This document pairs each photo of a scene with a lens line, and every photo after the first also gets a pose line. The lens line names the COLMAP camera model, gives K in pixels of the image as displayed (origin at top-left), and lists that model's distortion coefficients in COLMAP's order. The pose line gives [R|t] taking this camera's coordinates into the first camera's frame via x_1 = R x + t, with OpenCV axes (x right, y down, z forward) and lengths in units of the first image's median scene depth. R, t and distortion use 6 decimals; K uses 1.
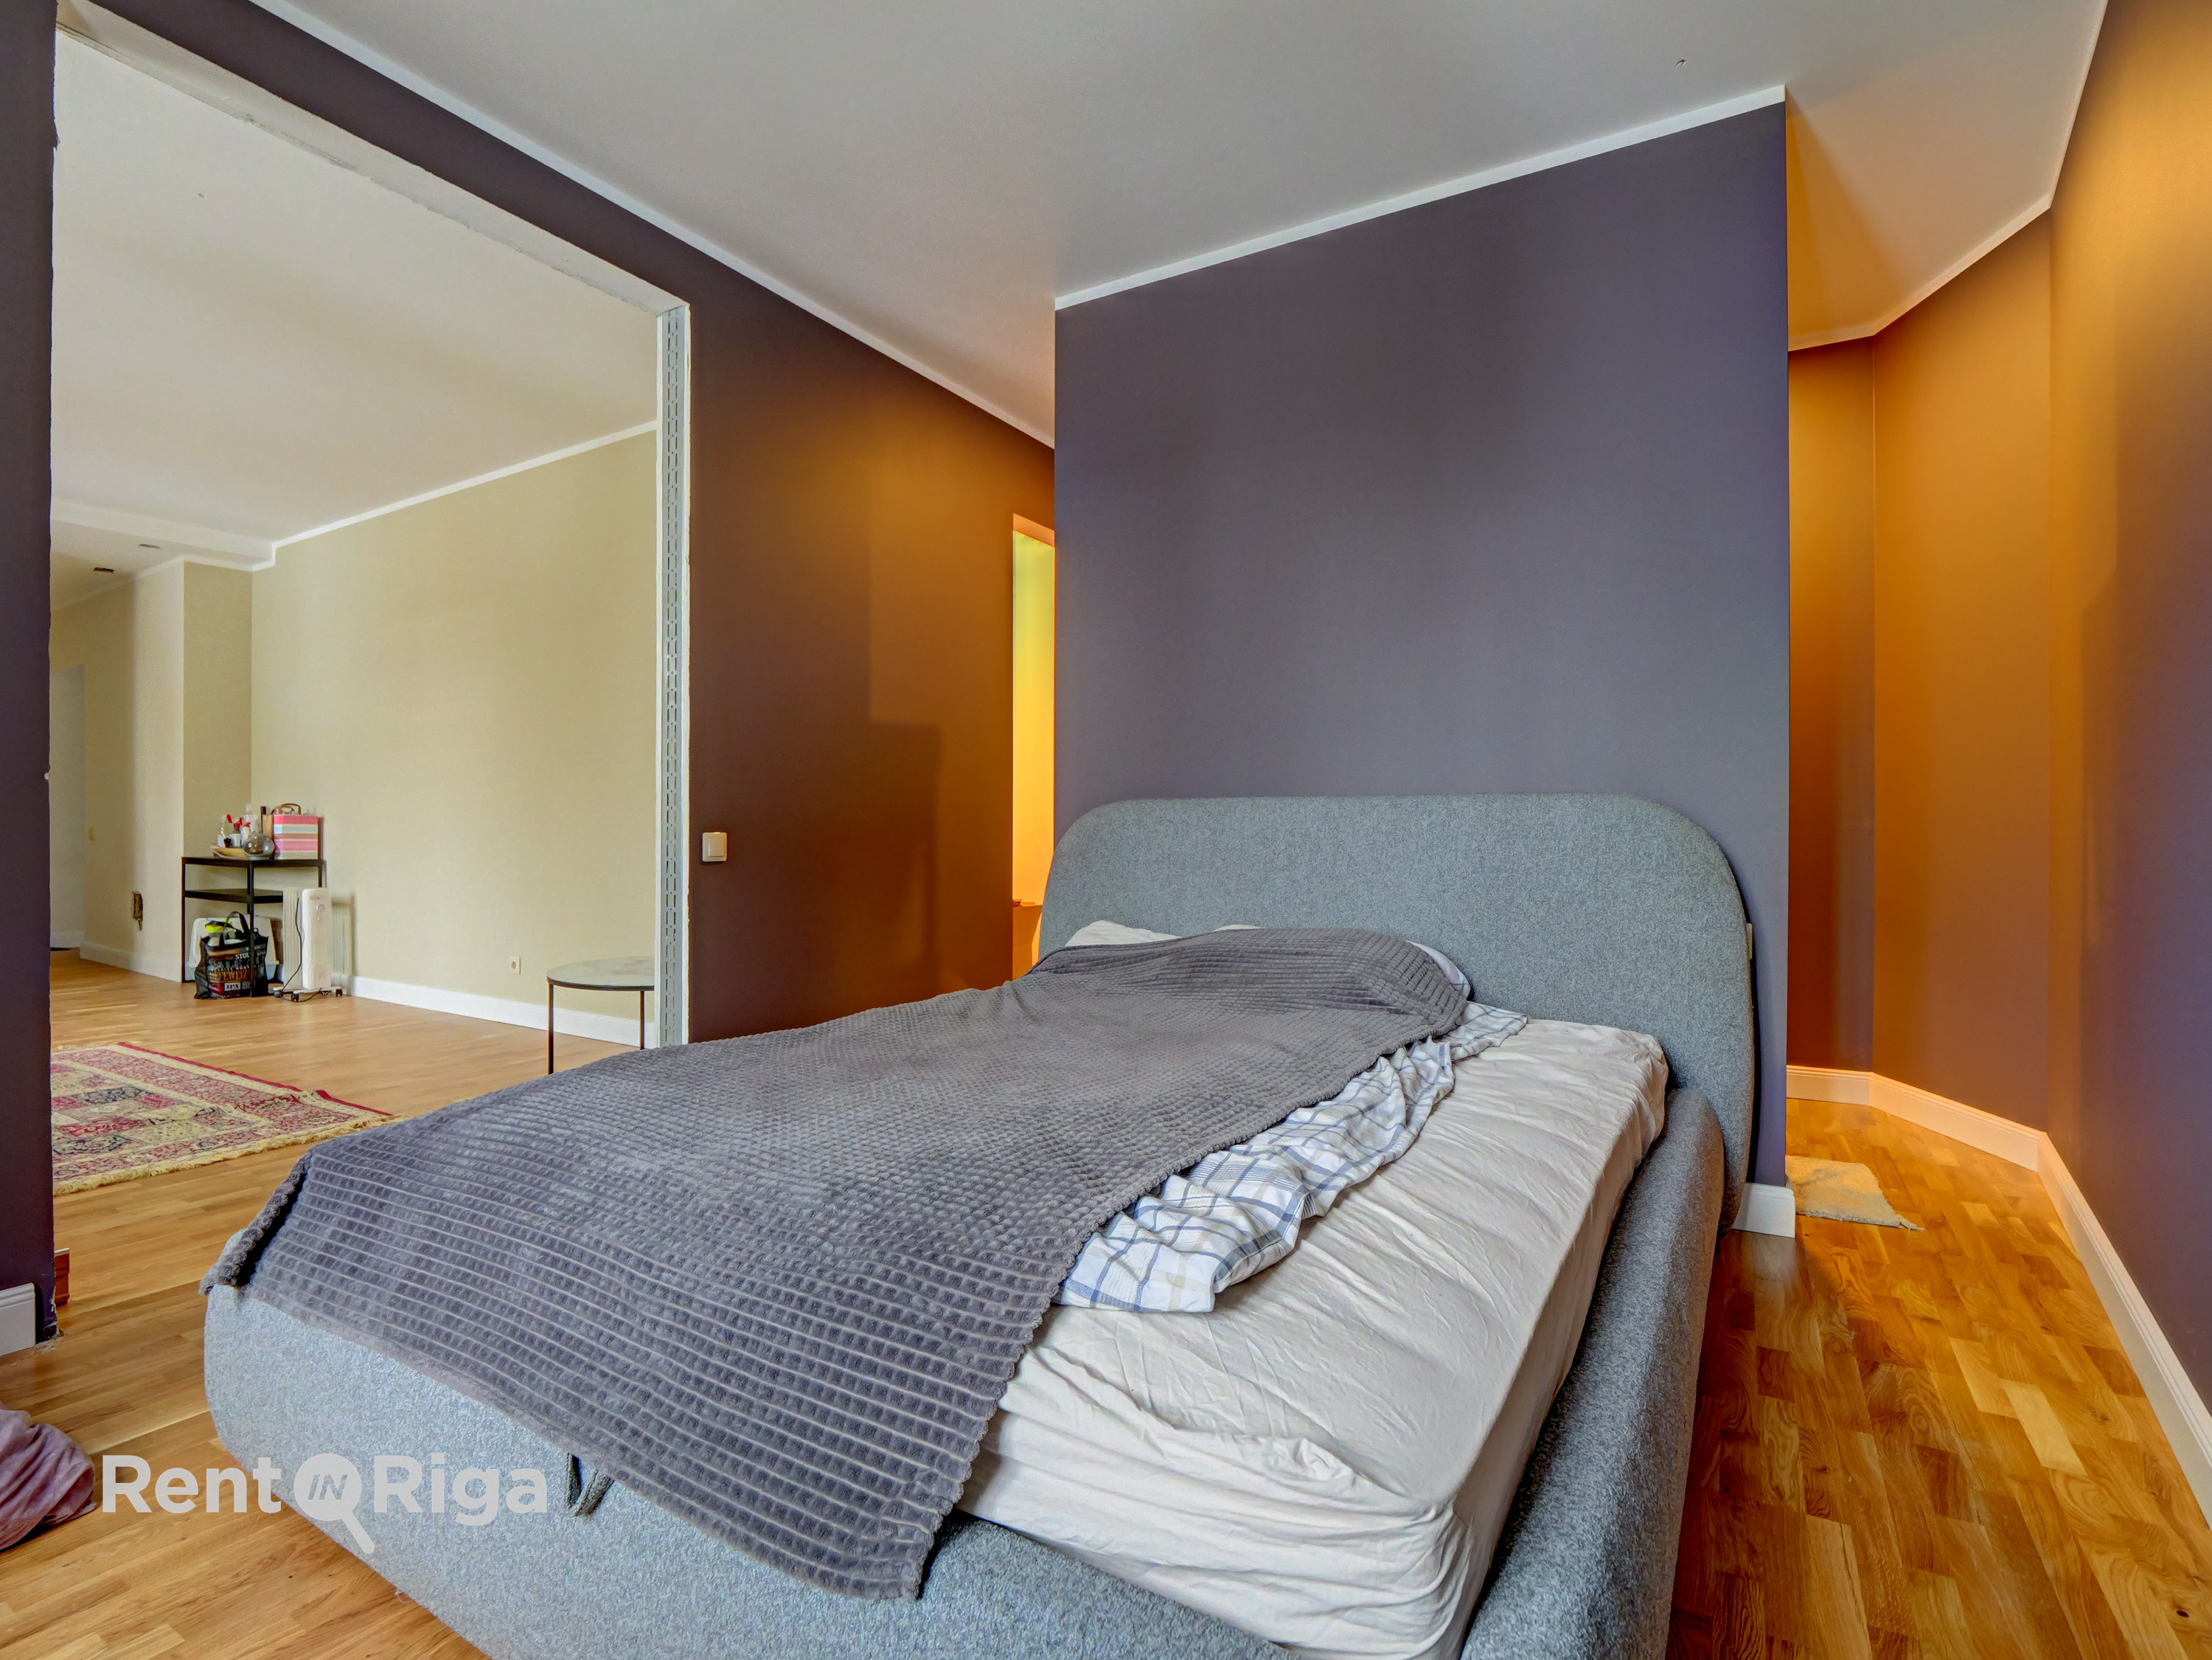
lens RADIAL K [[1099.4, 0, 1098.5], [0, 1099.4, 825.9], [0, 0, 1]] dist [-0.015188, -0.000453]
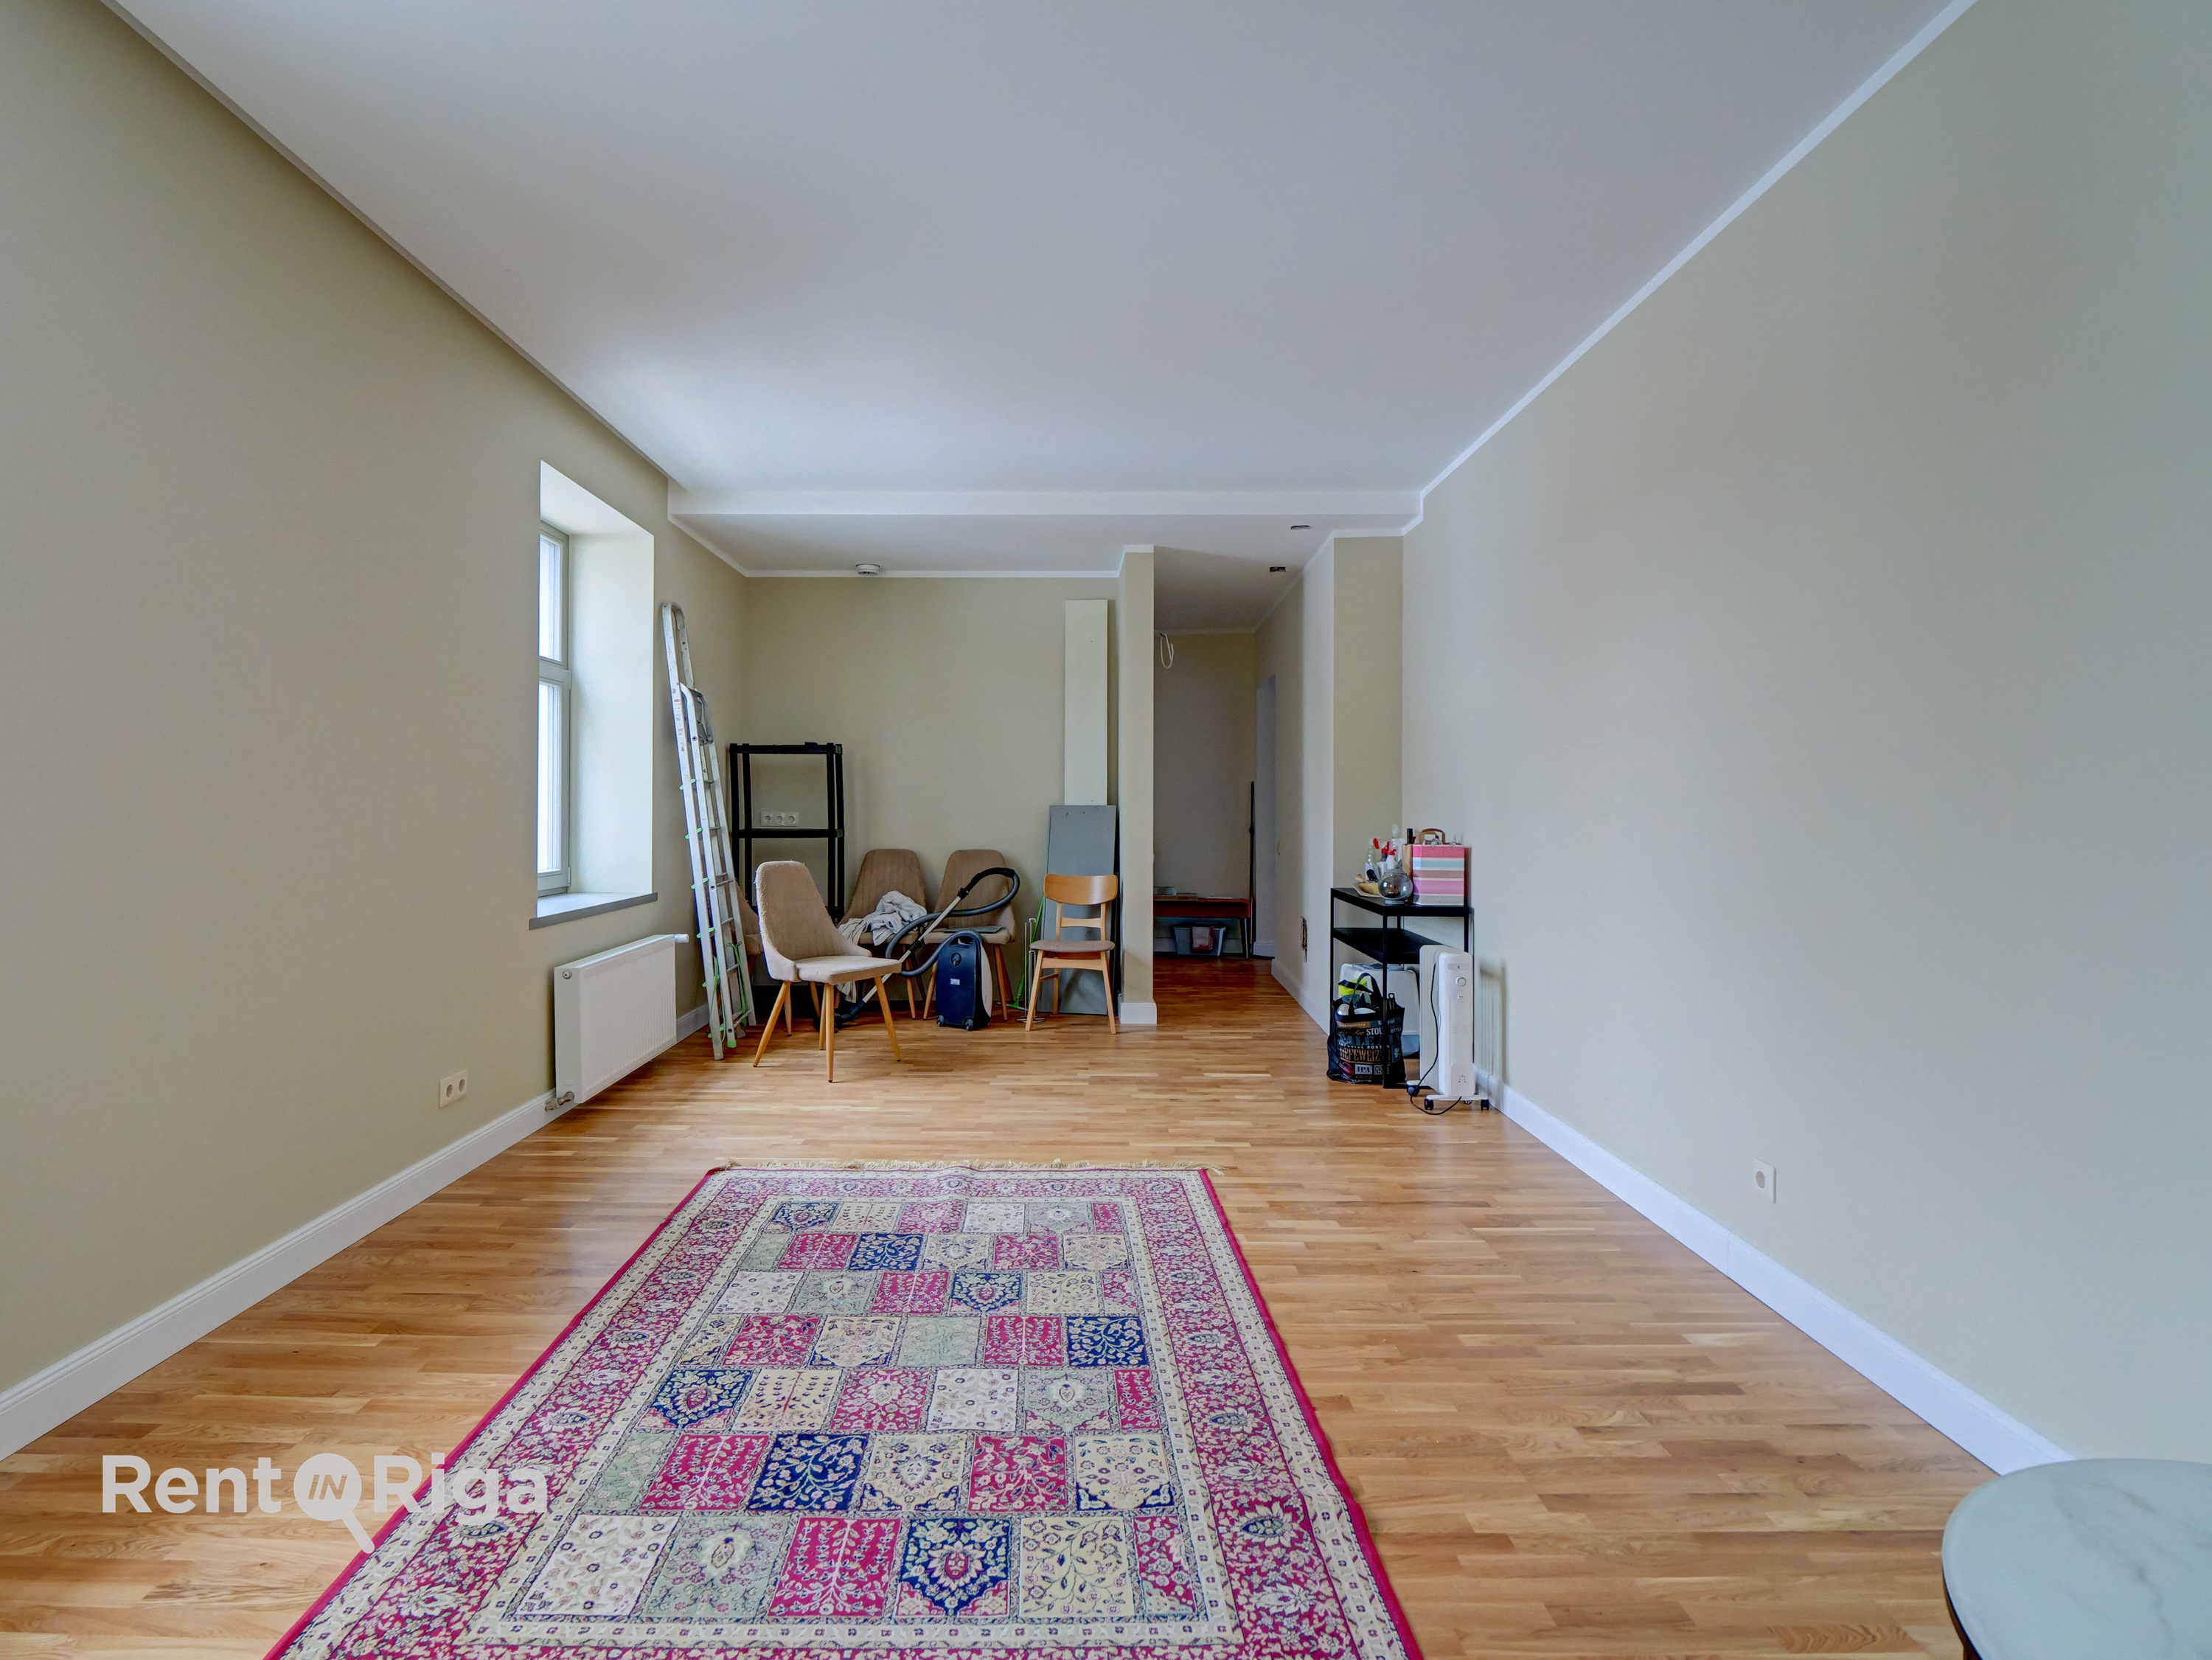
lens RADIAL K [[1053.6, 0, 1106.0], [0, 1053.6, 830.0], [0, 0, 1]] dist [0.003232, 0.000131]
pose [[0.545053, 0.013912, -0.838286, -0.268058], [-0.000021, 0.999863, 0.016579, -0.032644], [0.838402, -0.009019, 0.544978, 0.434300]]
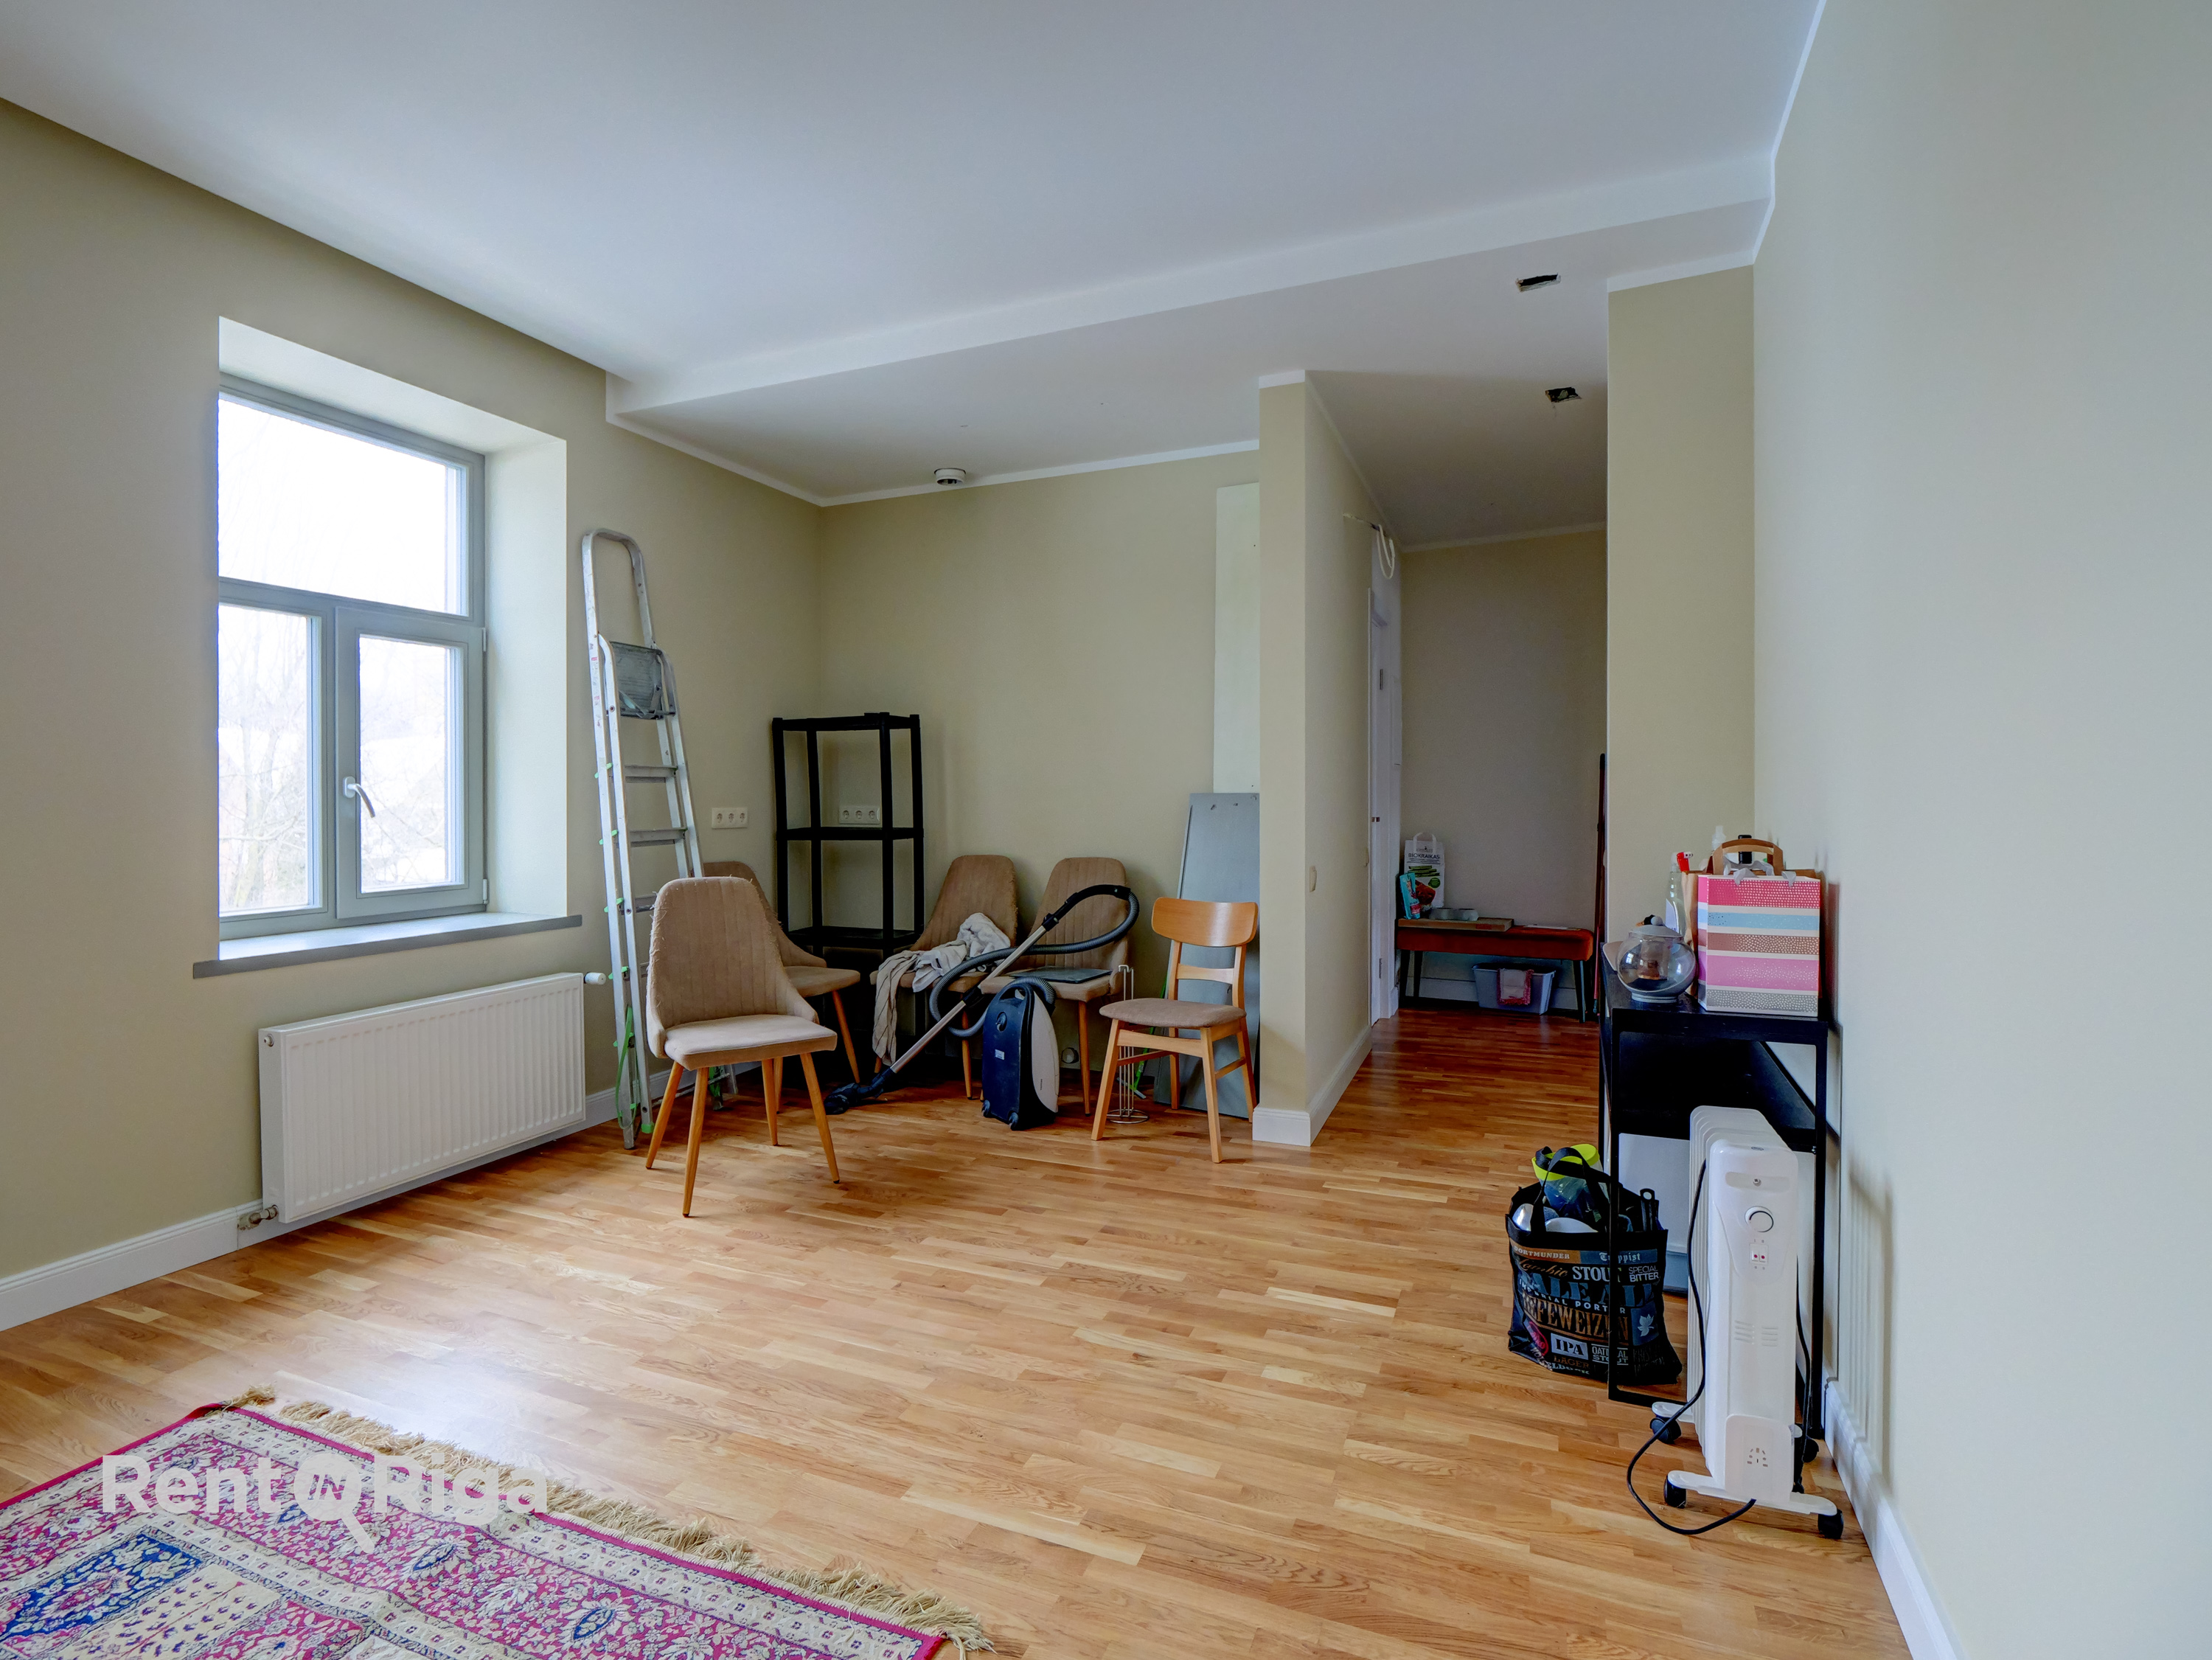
lens RADIAL K [[1099.4, 0, 1098.5], [0, 1099.4, 825.9], [0, 0, 1]] dist [-0.015188, -0.000453]
pose [[0.158356, 0.020123, -0.987177, -0.453704], [0.007229, 0.999742, 0.021538, -0.034399], [0.987356, -0.010547, 0.158170, 0.771045]]
